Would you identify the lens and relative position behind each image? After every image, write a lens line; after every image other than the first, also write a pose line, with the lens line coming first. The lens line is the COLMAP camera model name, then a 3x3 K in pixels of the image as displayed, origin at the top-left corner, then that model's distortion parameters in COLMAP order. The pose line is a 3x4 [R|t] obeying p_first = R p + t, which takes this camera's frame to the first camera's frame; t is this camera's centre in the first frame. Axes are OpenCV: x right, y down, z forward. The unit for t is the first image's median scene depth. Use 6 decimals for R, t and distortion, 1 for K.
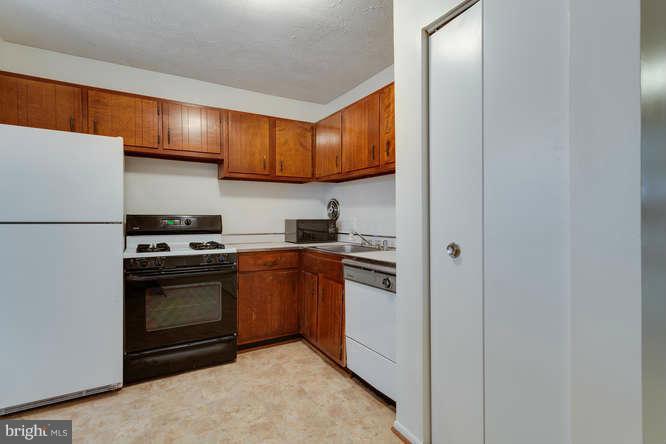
lens RADIAL K [[320.7, 0, 335.8], [0, 320.7, 223.1], [0, 0, 1]] dist [-0.002177, -0.000324]
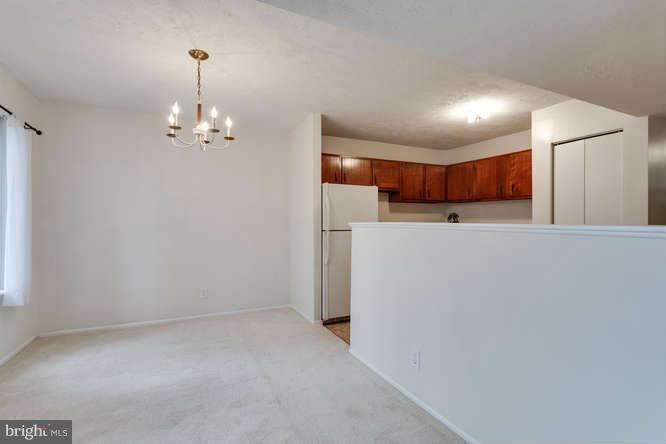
lens RADIAL K [[320.7, 0, 335.8], [0, 320.7, 223.1], [0, 0, 1]] dist [-0.002177, -0.000324]
pose [[0.996182, 0.000815, -0.087295, -0.656214], [-0.001138, 0.999993, -0.003650, -0.032291], [0.087291, 0.003736, 0.996176, -0.852848]]
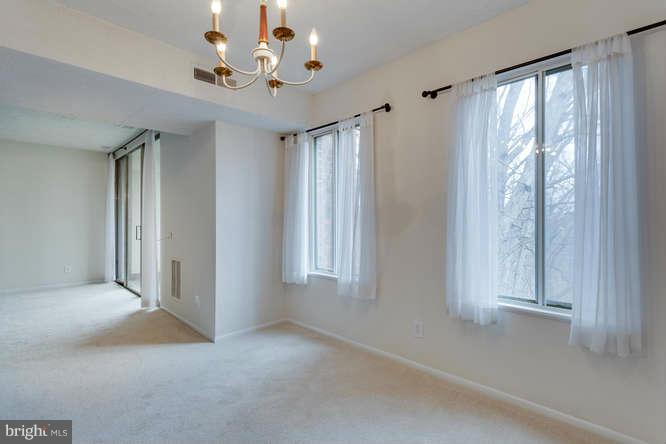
lens RADIAL K [[317.2, 0, 313.9], [0, 317.2, 225.2], [0, 0, 1]] dist [-0.032766, -0.000076]
pose [[-0.972289, 0.010950, -0.233524, -1.111733], [0.009605, 0.999930, 0.006899, -0.020939], [0.233584, 0.004465, -0.972326, 0.691710]]
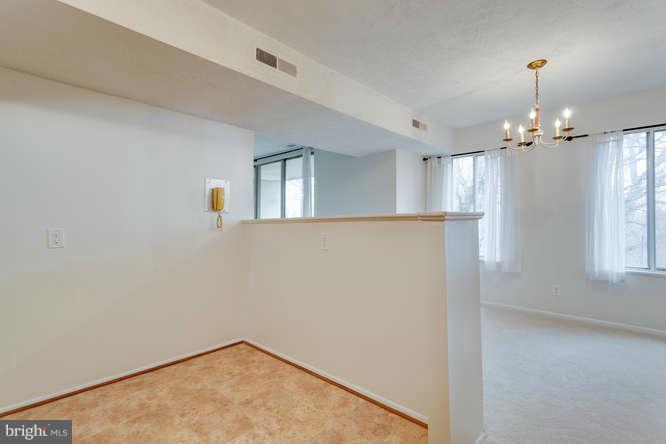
lens RADIAL K [[309.4, 0, 333.0], [0, 309.4, 222.0], [0, 0, 1]] dist [0.012468, -0.000366]
pose [[-0.958902, 0.000511, -0.283738, -0.184683], [0.000909, 0.999999, -0.001271, -0.014515], [0.283737, -0.001477, -0.958901, 0.949641]]
